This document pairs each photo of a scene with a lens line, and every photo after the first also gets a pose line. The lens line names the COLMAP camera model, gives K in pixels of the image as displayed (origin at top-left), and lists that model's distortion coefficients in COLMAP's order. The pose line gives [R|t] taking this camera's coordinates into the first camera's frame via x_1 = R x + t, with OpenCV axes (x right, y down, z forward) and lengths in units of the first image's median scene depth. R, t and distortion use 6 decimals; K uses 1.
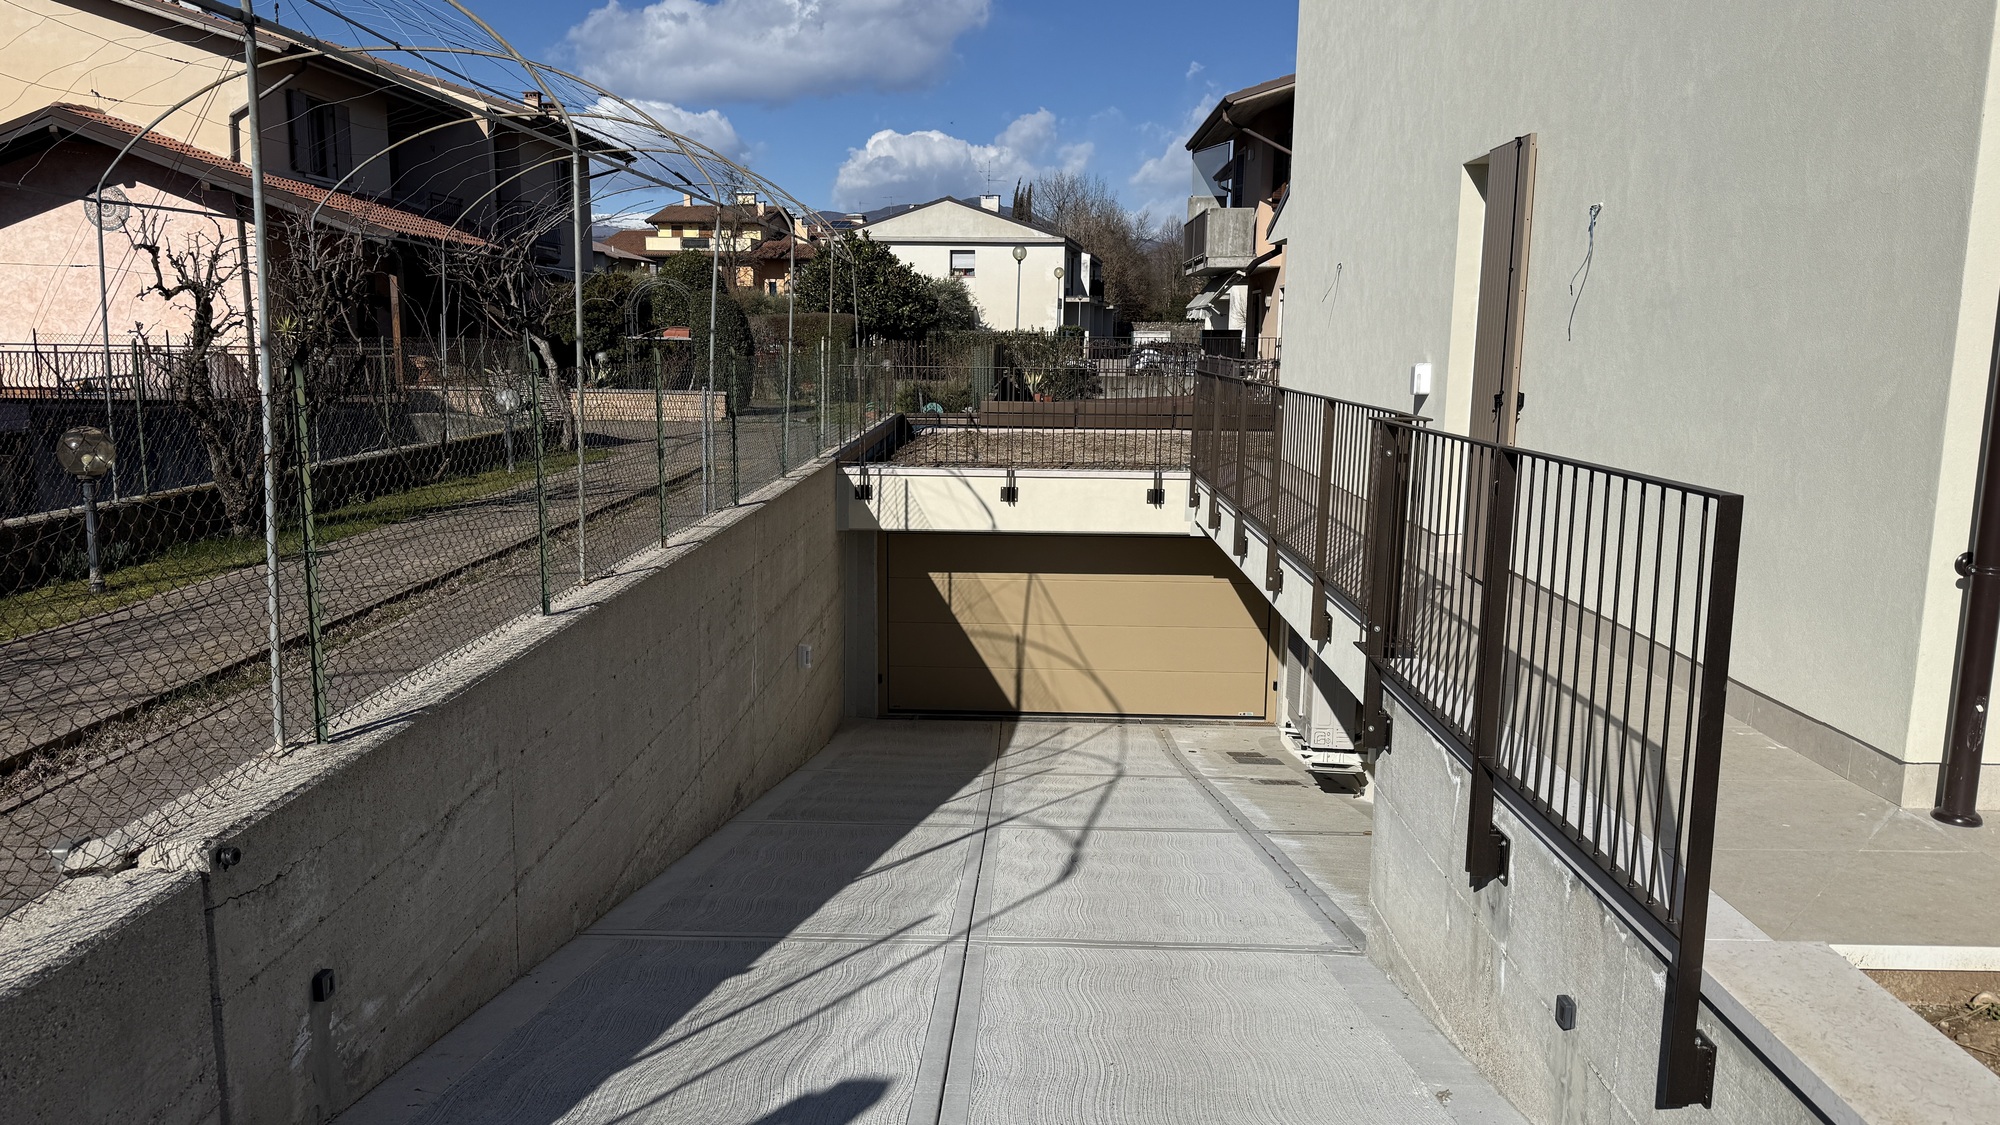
lens RADIAL K [[1415.5, 0, 1000.0], [0, 1415.5, 562.5], [0, 0, 1]] dist [0.014008, -0.003754]
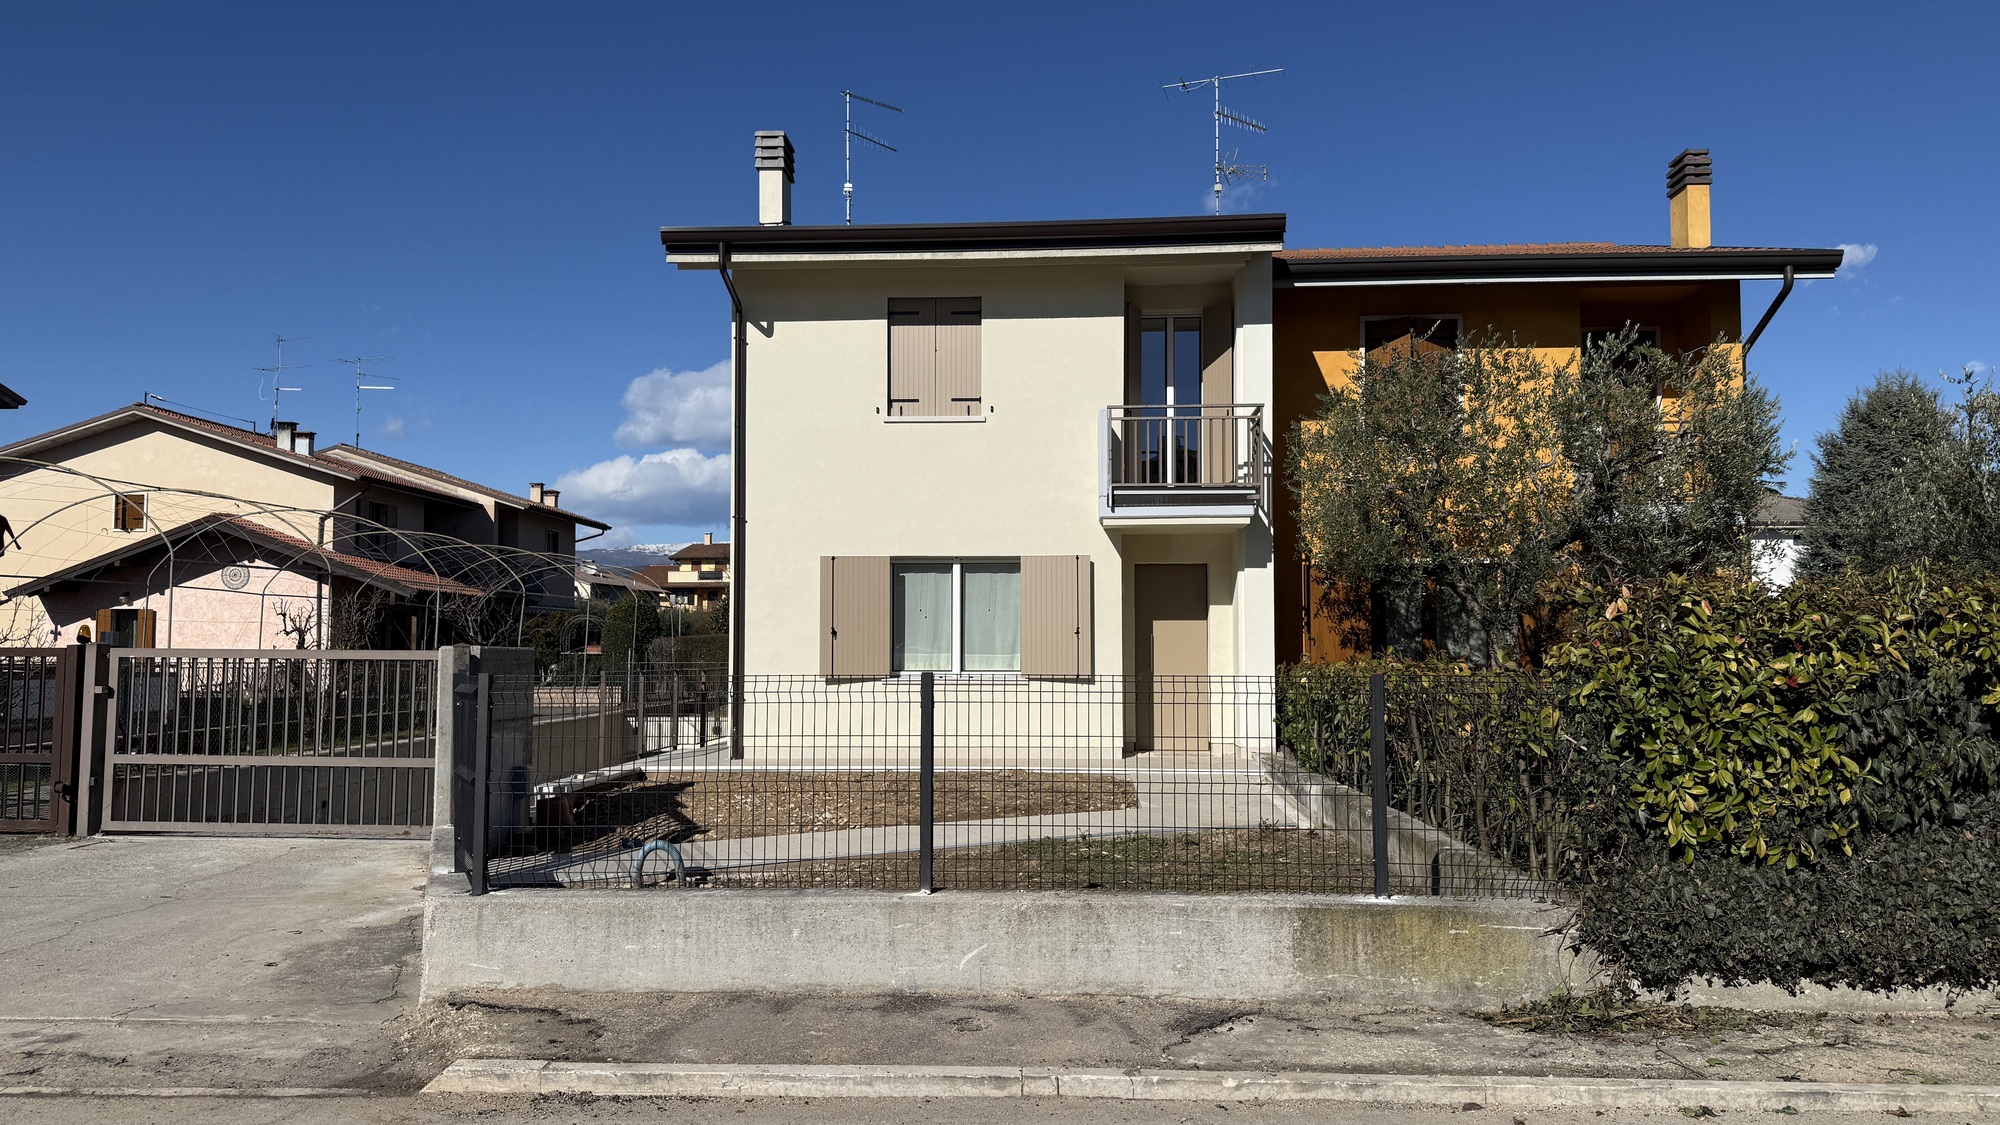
lens RADIAL K [[1415.5, 0, 1000.0], [0, 1415.5, 562.5], [0, 0, 1]] dist [0.014008, -0.003754]
pose [[0.999502, -0.008792, -0.030318, 0.250267], [0.001799, 0.974735, -0.223356, 0.084237], [0.031516, 0.223190, 0.974265, -0.480588]]
